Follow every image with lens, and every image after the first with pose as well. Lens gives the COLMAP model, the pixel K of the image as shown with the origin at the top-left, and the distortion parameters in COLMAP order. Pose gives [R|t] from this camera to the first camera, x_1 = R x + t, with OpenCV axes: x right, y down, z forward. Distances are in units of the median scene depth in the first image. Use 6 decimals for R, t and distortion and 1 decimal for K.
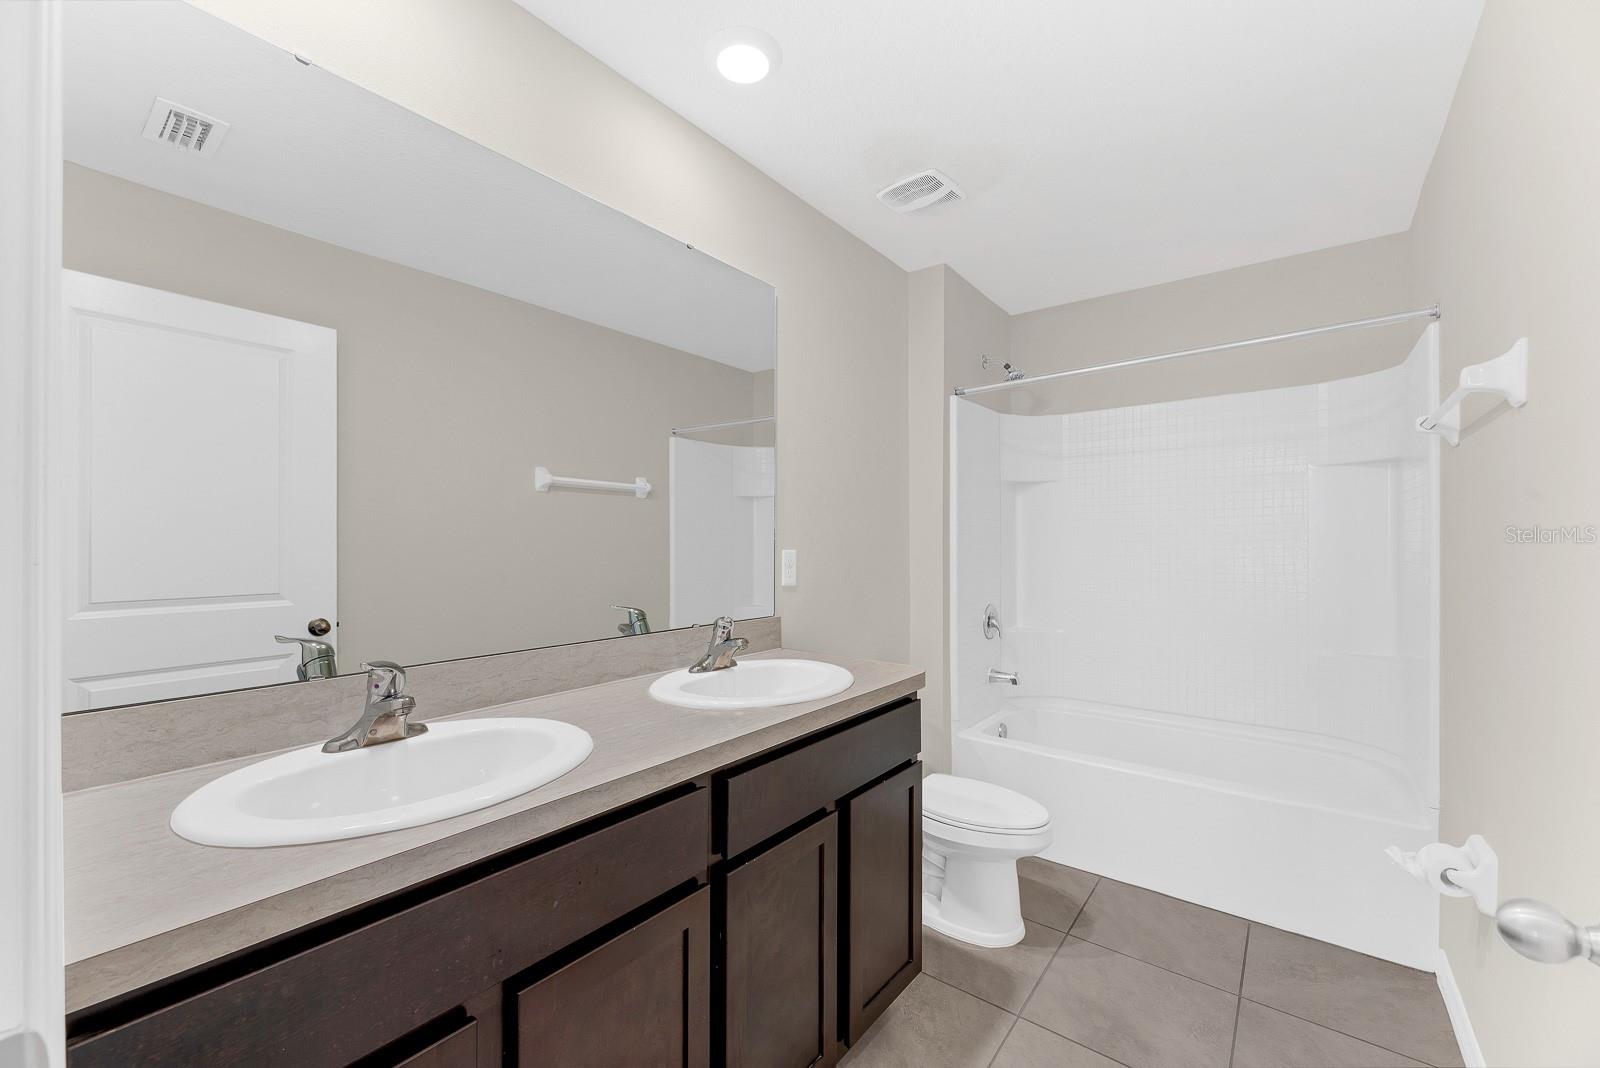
lens RADIAL K [[629.6, 0, 762.8], [0, 629.6, 544.5], [0, 0, 1]] dist [-0.001049, -0.000094]
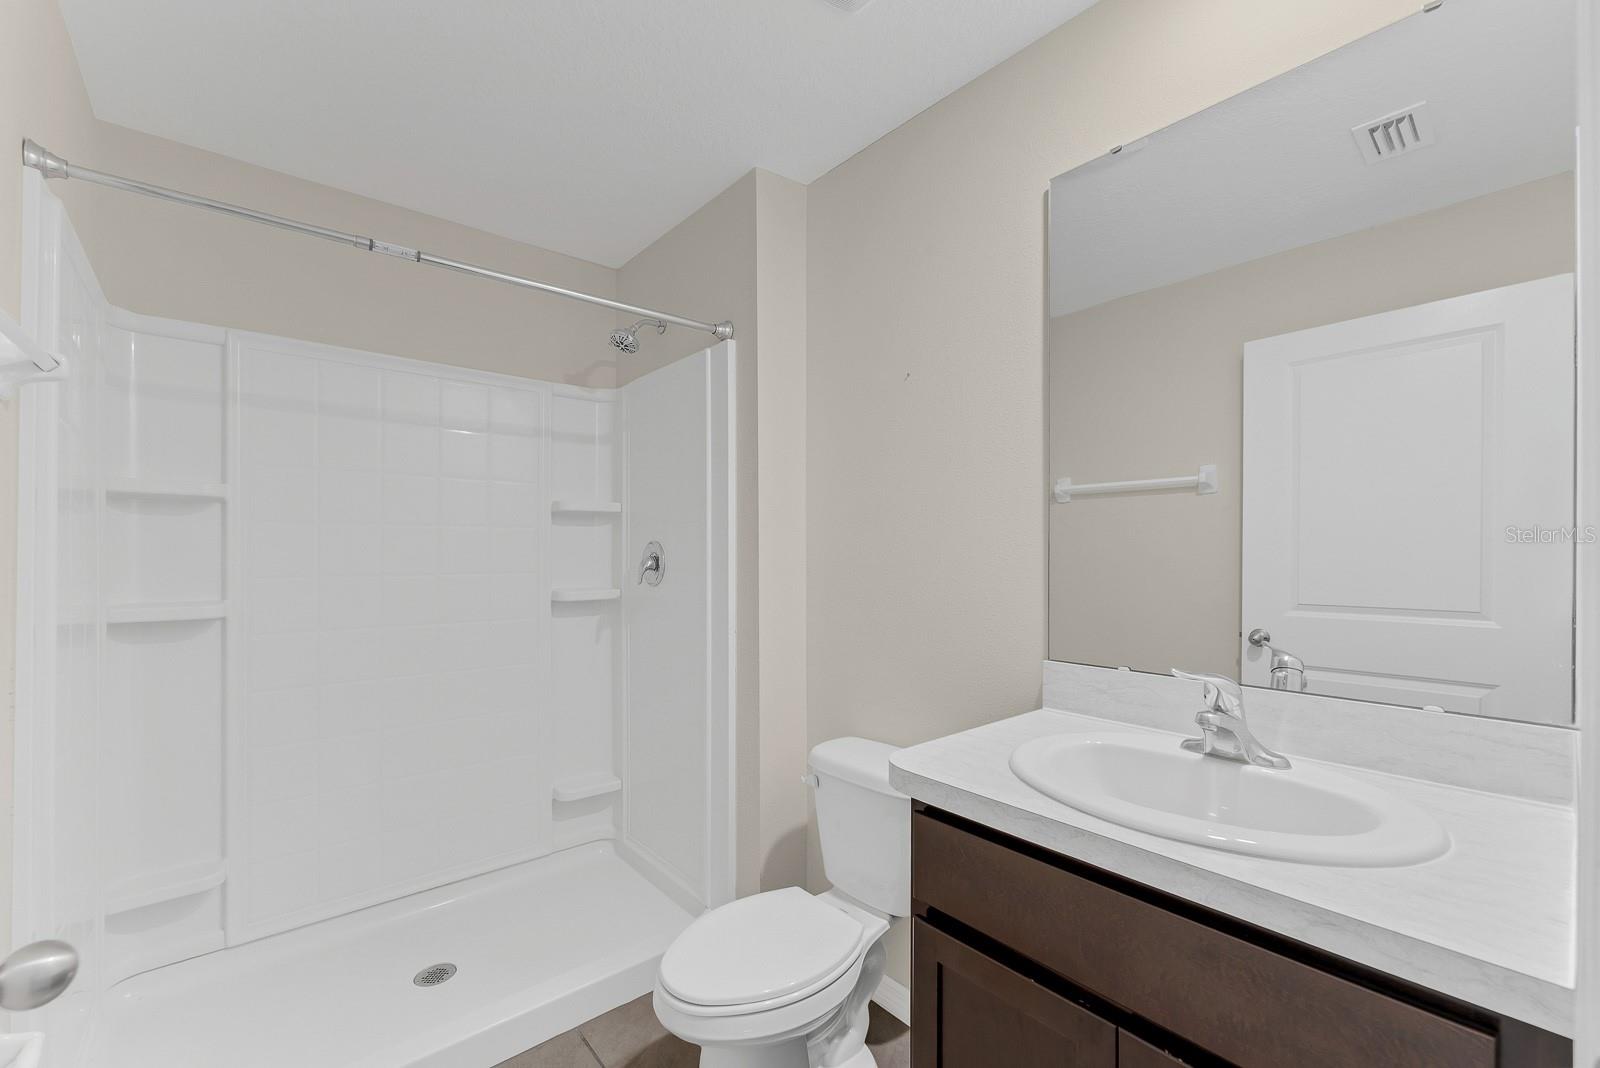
lens RADIAL K [[648.3, 0, 801.9], [0, 648.3, 547.4], [0, 0, 1]] dist [-0.001045, -0.000144]
pose [[-0.173958, -0.008692, -0.984715, 0.464169], [-0.001121, 0.999962, -0.008629, -0.000685], [0.984752, -0.000398, -0.173962, 0.490748]]
